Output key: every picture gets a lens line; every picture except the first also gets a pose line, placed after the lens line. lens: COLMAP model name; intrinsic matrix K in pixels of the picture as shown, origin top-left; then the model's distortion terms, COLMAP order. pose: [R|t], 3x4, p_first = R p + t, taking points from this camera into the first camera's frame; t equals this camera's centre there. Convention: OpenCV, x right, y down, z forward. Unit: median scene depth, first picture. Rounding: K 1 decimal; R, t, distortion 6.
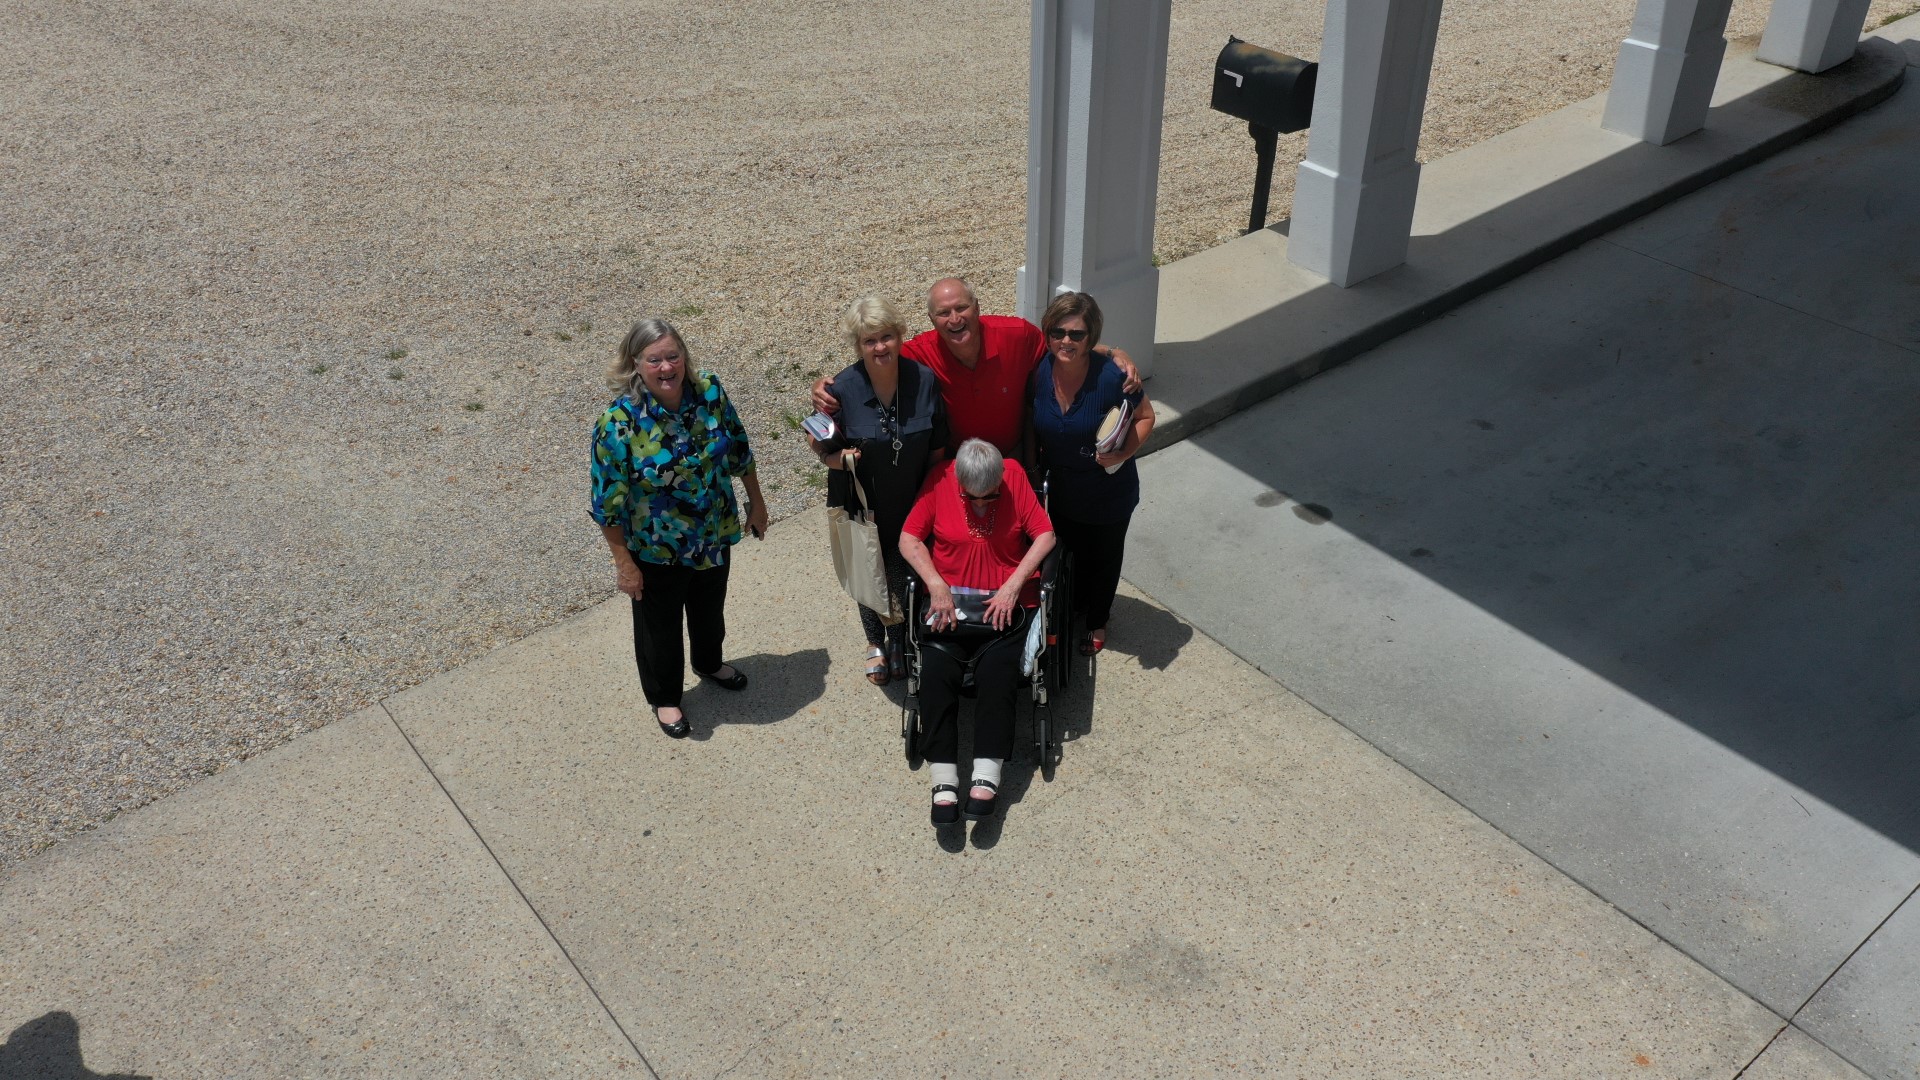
lens RADIAL K [[1508.8, 0, 961.3], [0, 1508.8, 552.4], [0, 0, 1]] dist [0.009914, 0.007699]
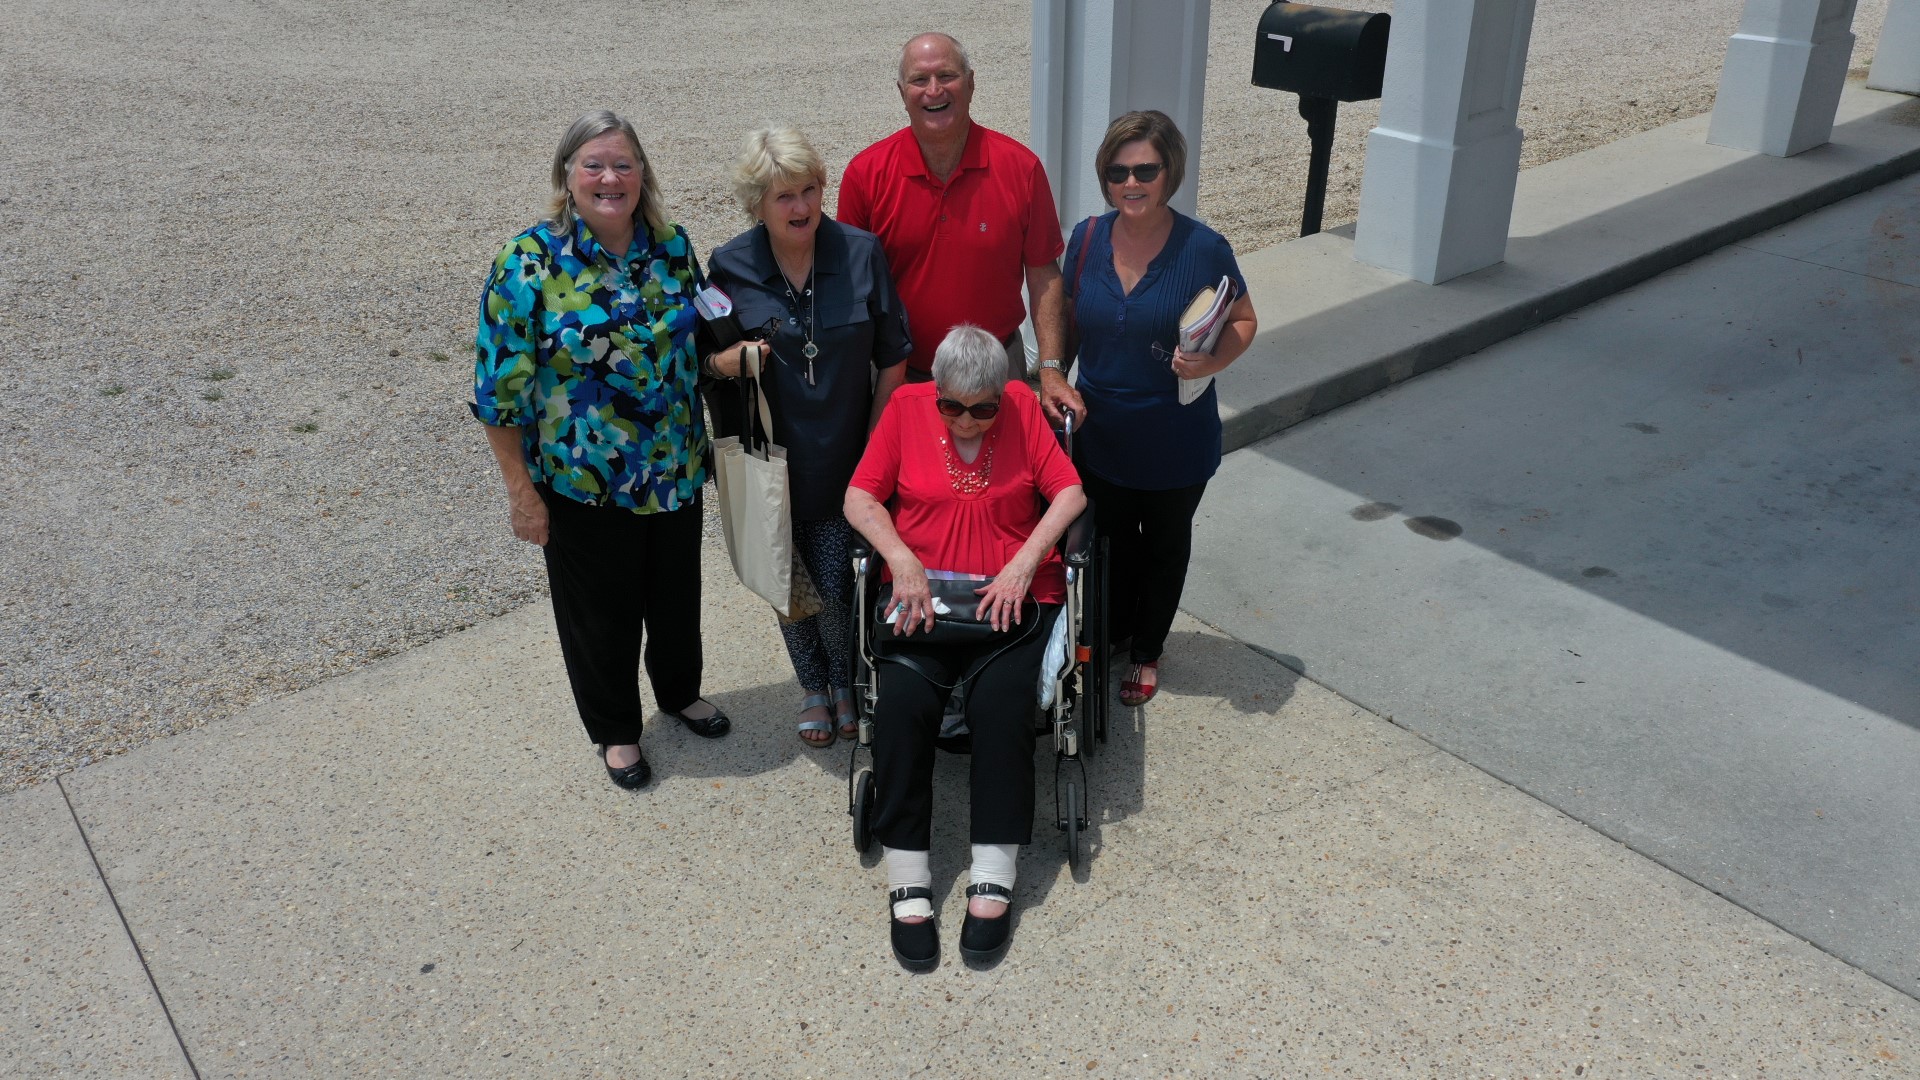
lens RADIAL K [[1508.8, 0, 961.3], [0, 1508.8, 552.4], [0, 0, 1]] dist [0.009914, 0.007699]
pose [[0.999971, -0.004534, 0.006129, 0.004352], [0.005310, 0.991083, -0.133143, 0.093663], [-0.005471, 0.133171, 0.991078, 0.340825]]
